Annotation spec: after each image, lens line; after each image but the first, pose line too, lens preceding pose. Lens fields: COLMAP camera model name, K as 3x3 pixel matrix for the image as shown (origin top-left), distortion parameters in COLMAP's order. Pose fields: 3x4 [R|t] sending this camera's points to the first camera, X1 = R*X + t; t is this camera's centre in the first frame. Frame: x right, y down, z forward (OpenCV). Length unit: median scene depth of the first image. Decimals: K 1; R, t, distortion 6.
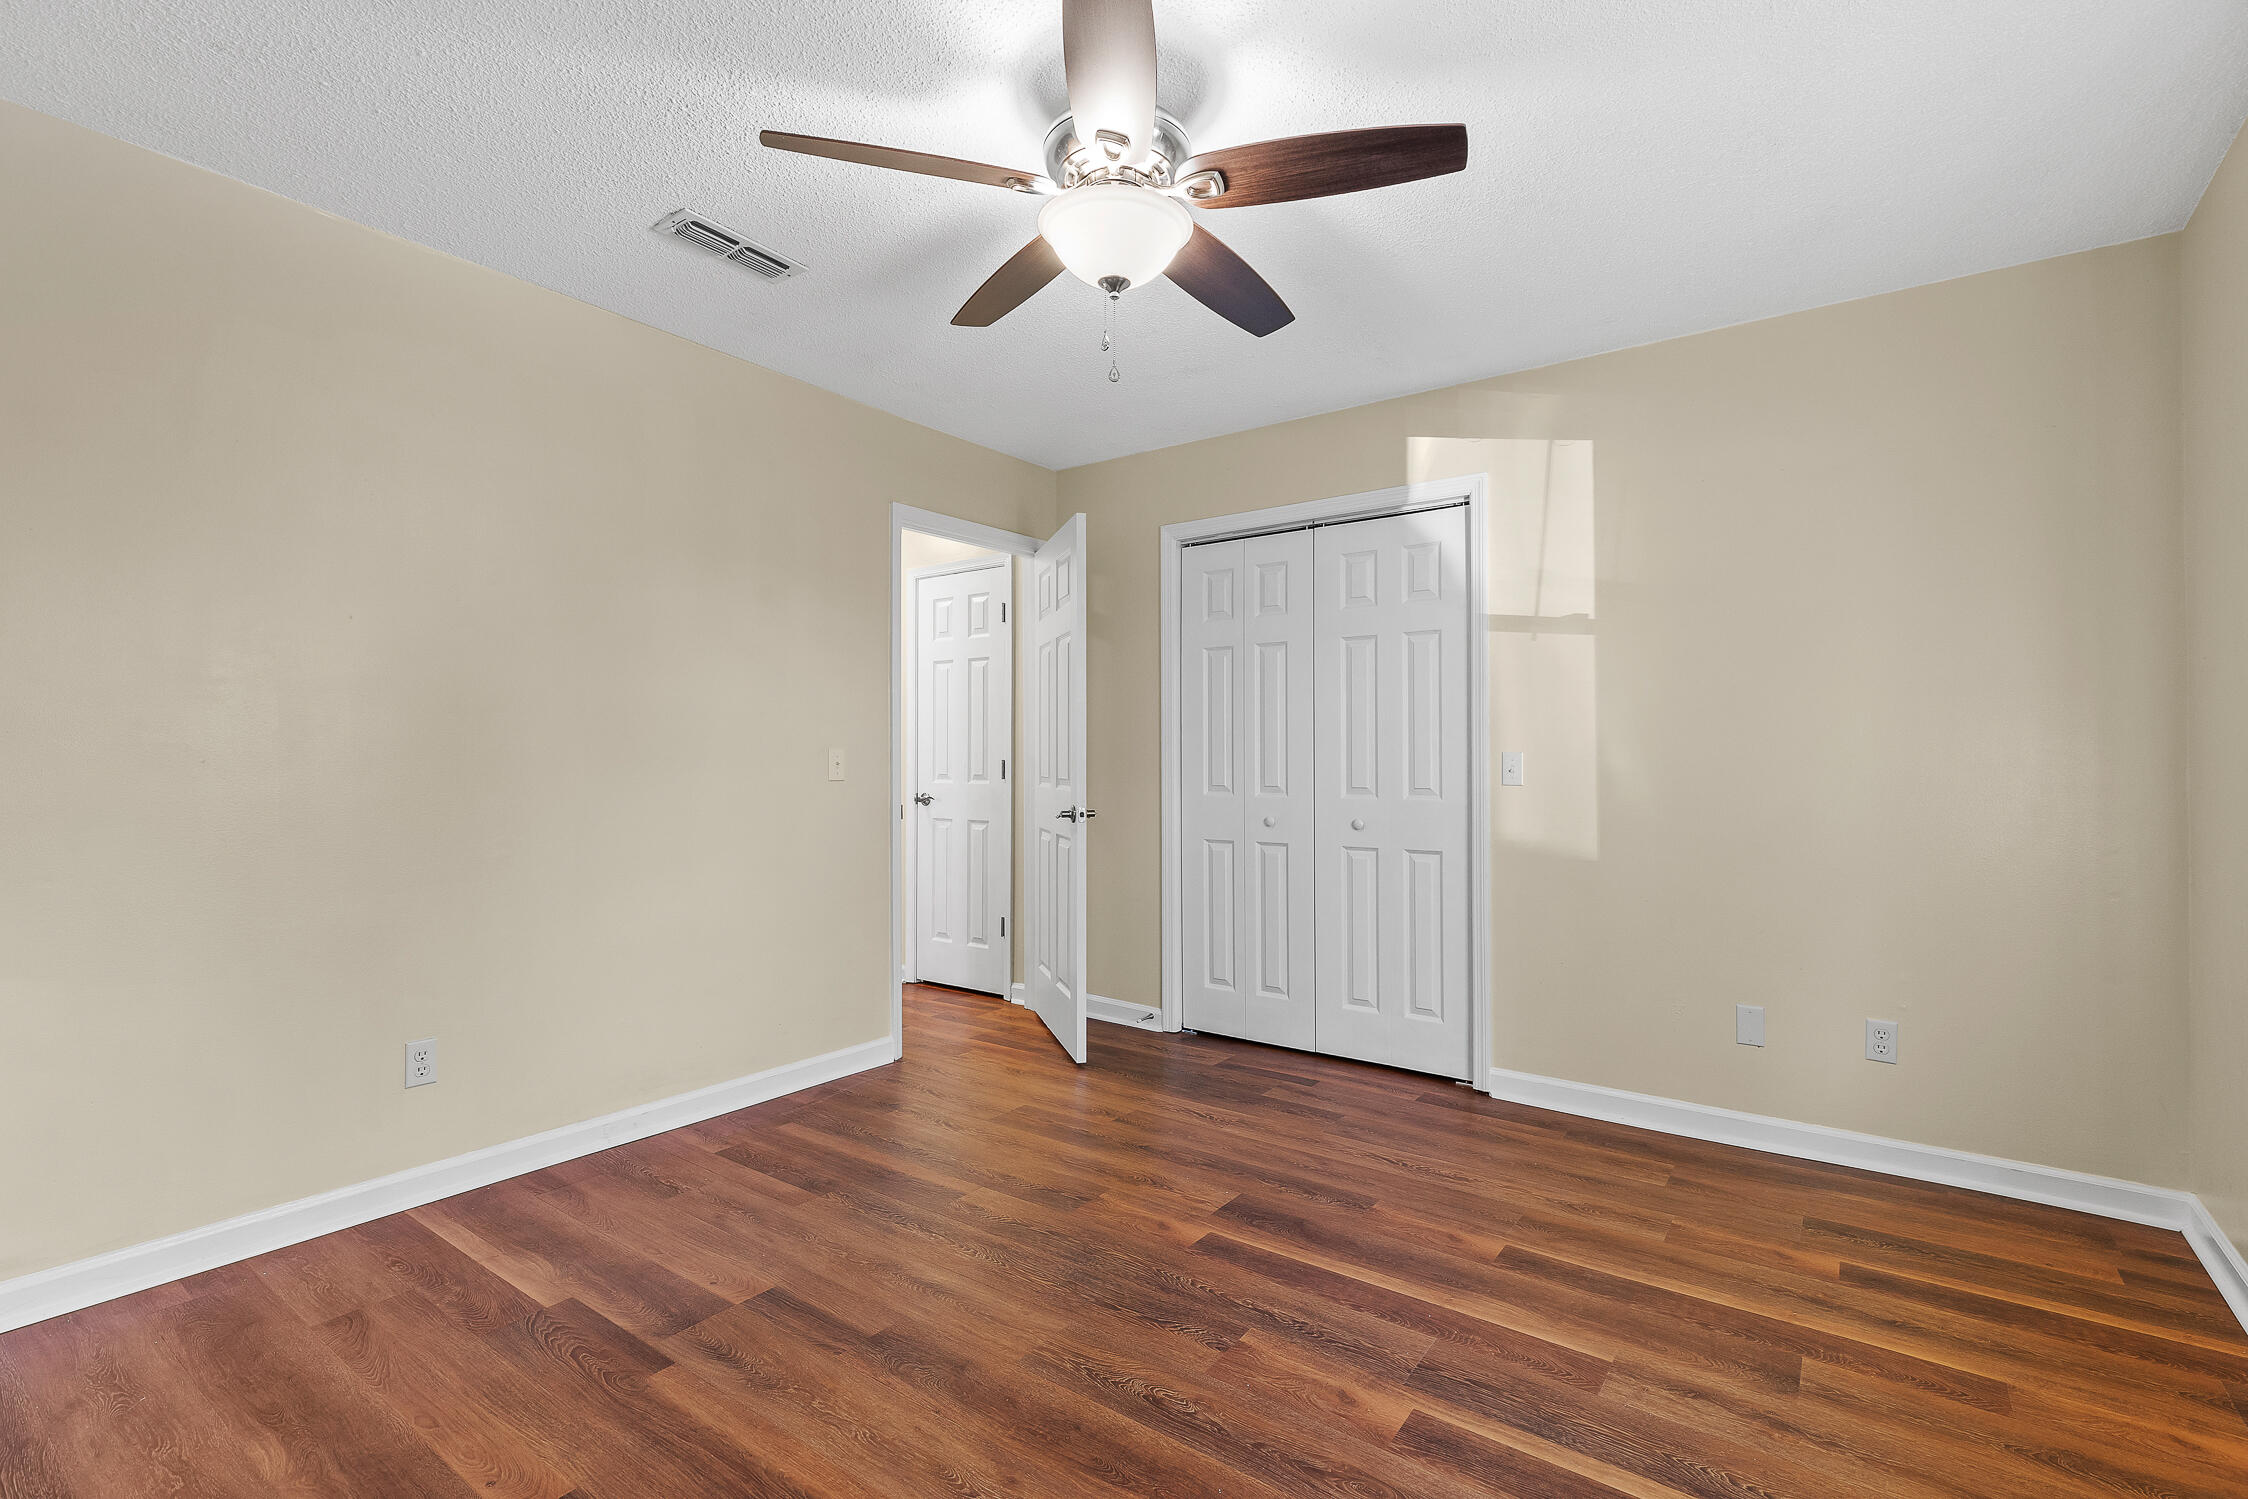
lens RADIAL K [[1009.9, 0, 1129.7], [0, 1009.9, 738.9], [0, 0, 1]] dist [0.003175, -0.000462]
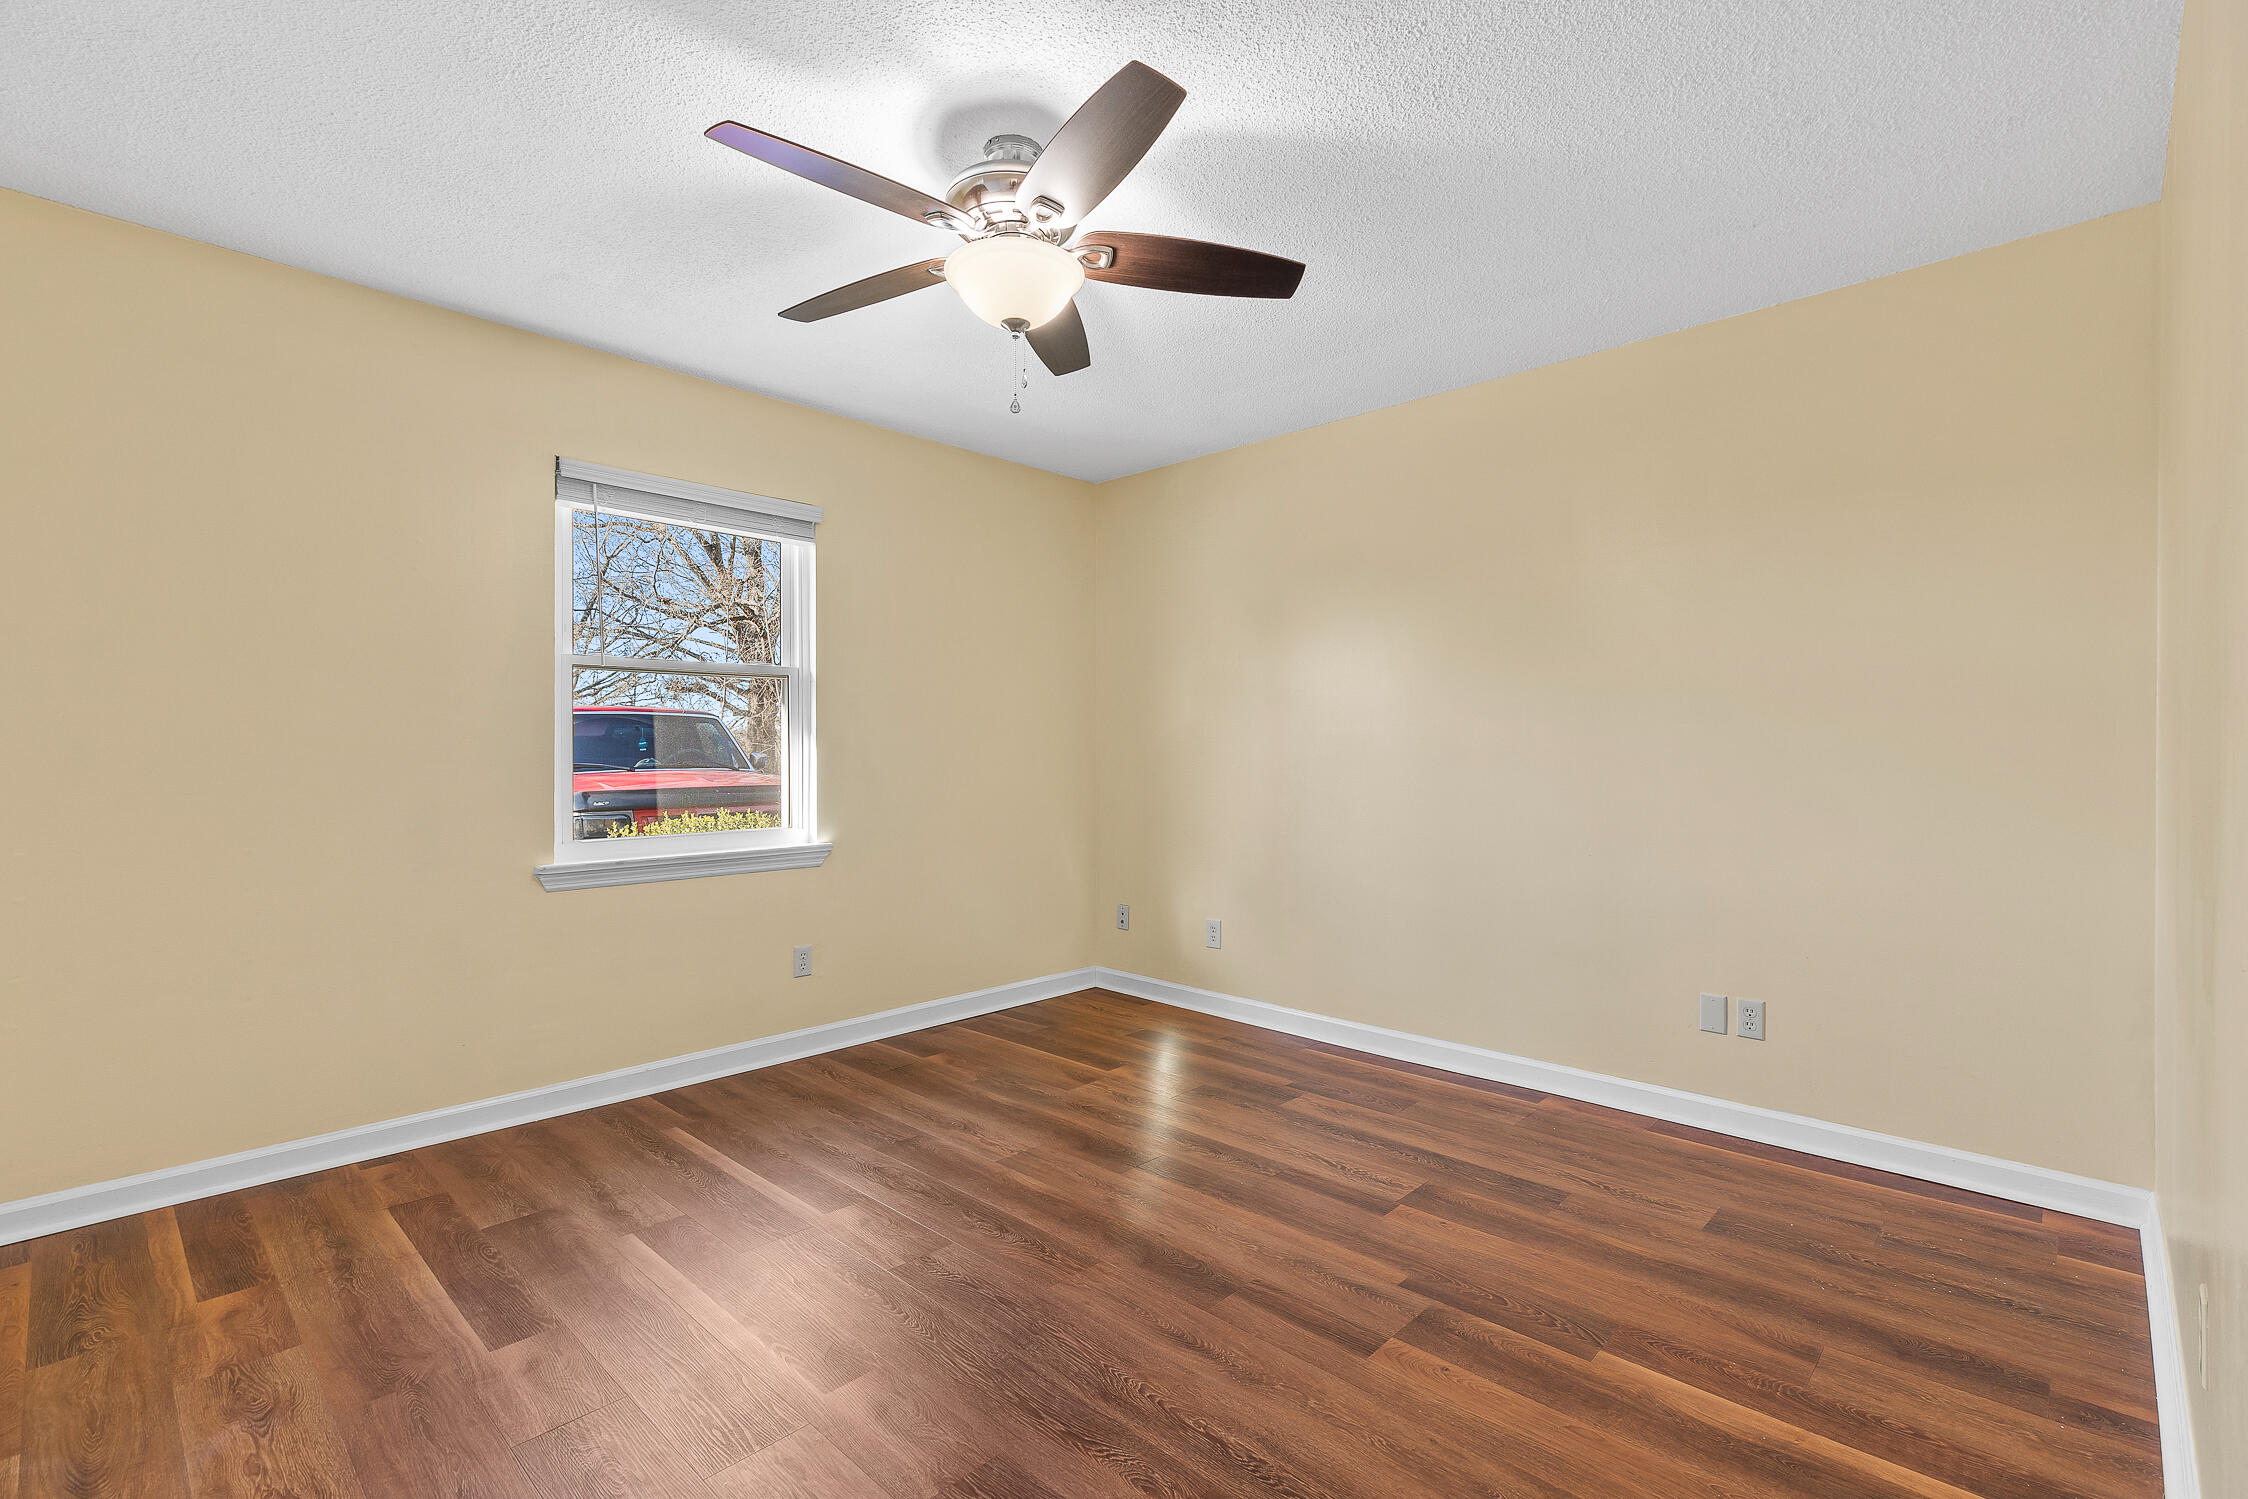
lens RADIAL K [[1009.9, 0, 1129.7], [0, 1009.9, 738.9], [0, 0, 1]] dist [0.003175, -0.000462]
pose [[-0.990768, 0.000802, 0.135568, -0.289780], [-0.004065, 0.999357, -0.035620, 0.043760], [-0.135509, -0.035842, -0.990128, 2.070031]]
